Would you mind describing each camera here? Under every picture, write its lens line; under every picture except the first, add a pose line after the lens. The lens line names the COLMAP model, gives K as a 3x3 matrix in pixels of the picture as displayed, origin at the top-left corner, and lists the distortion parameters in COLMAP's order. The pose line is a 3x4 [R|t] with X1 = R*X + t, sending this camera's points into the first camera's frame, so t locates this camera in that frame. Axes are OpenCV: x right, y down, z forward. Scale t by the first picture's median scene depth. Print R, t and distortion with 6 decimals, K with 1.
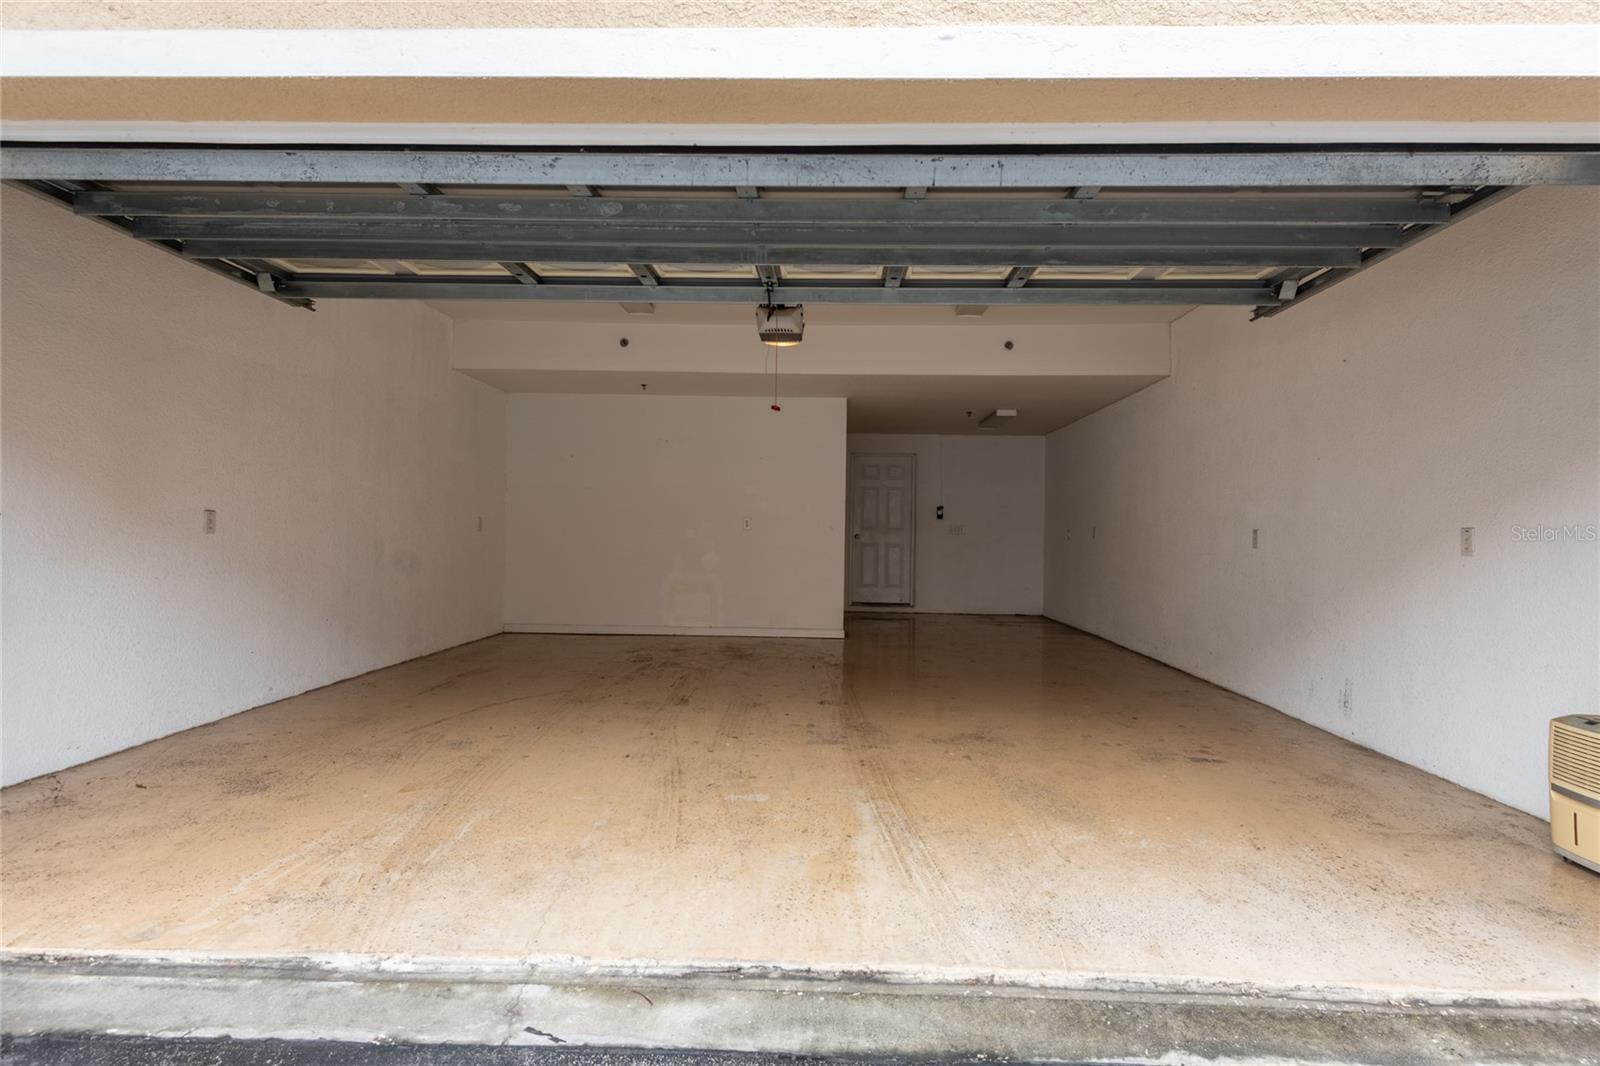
lens RADIAL K [[897.5, 0, 800.0], [0, 897.5, 533.0], [0, 0, 1]] dist [0.028621, -0.000148]
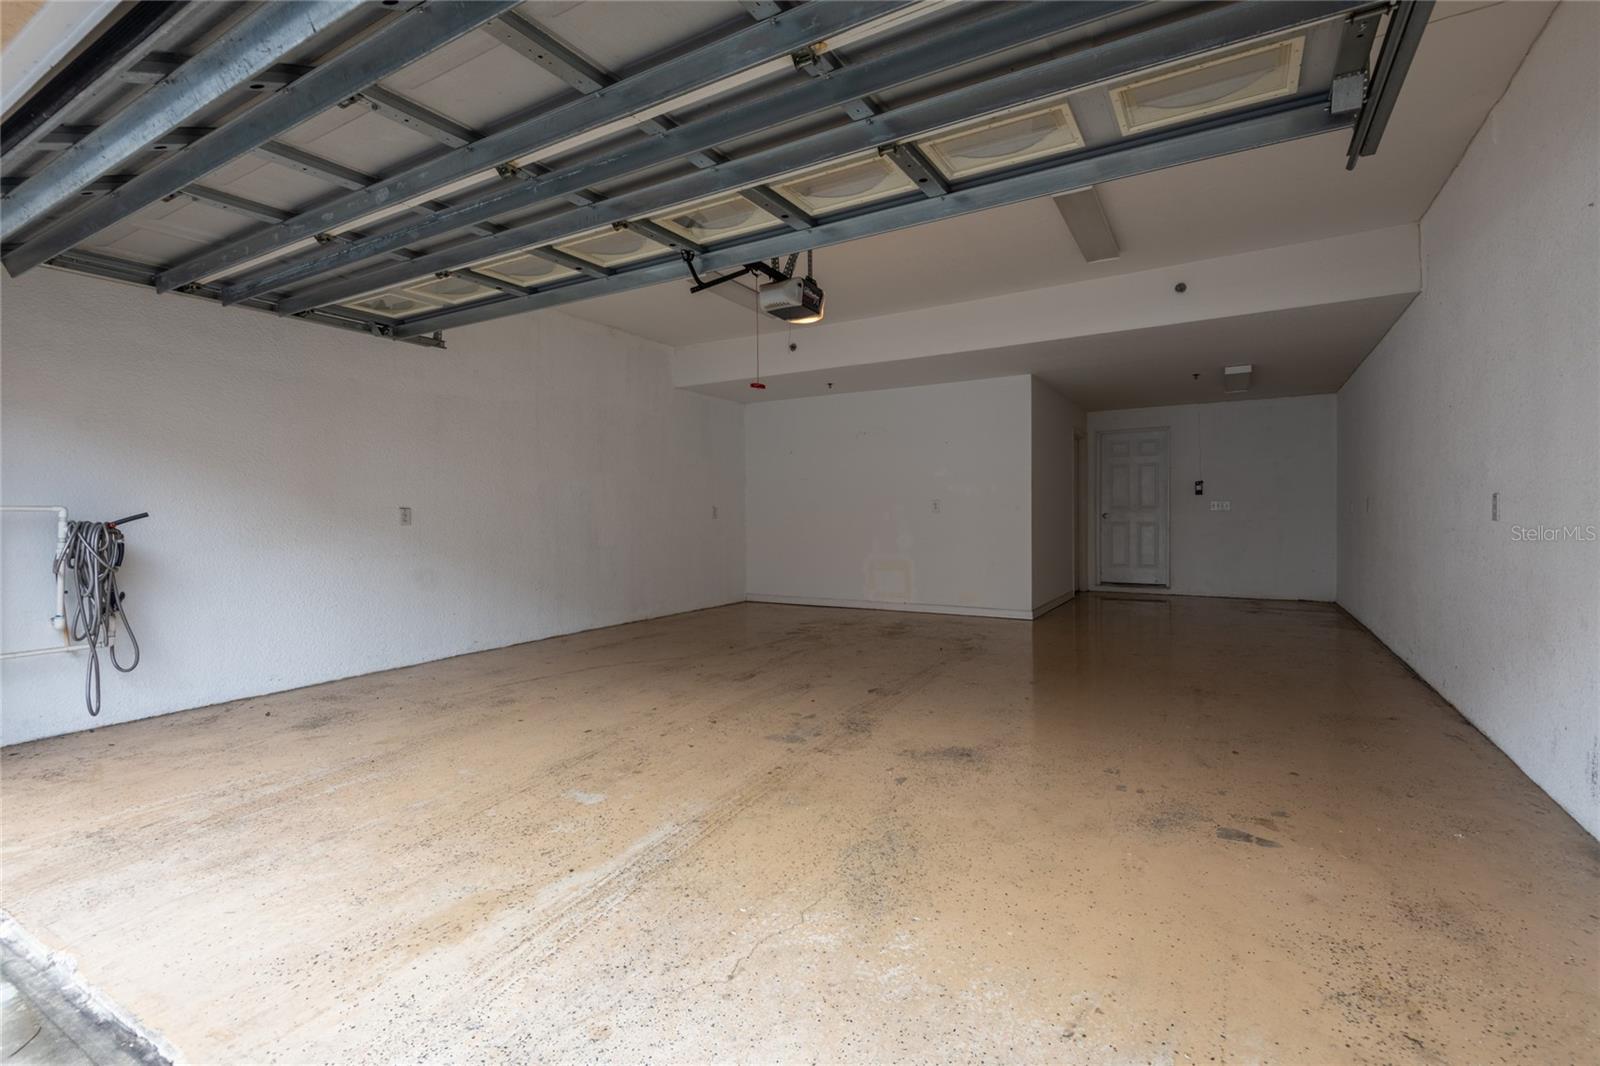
lens RADIAL K [[725.5, 0, 807.2], [0, 725.5, 529.7], [0, 0, 1]] dist [0.026158, -0.012944]
pose [[0.878815, -0.013229, -0.476979, 0.386281], [0.021444, 0.999701, 0.011783, 0.007496], [0.476680, -0.020584, 0.878836, 0.334090]]
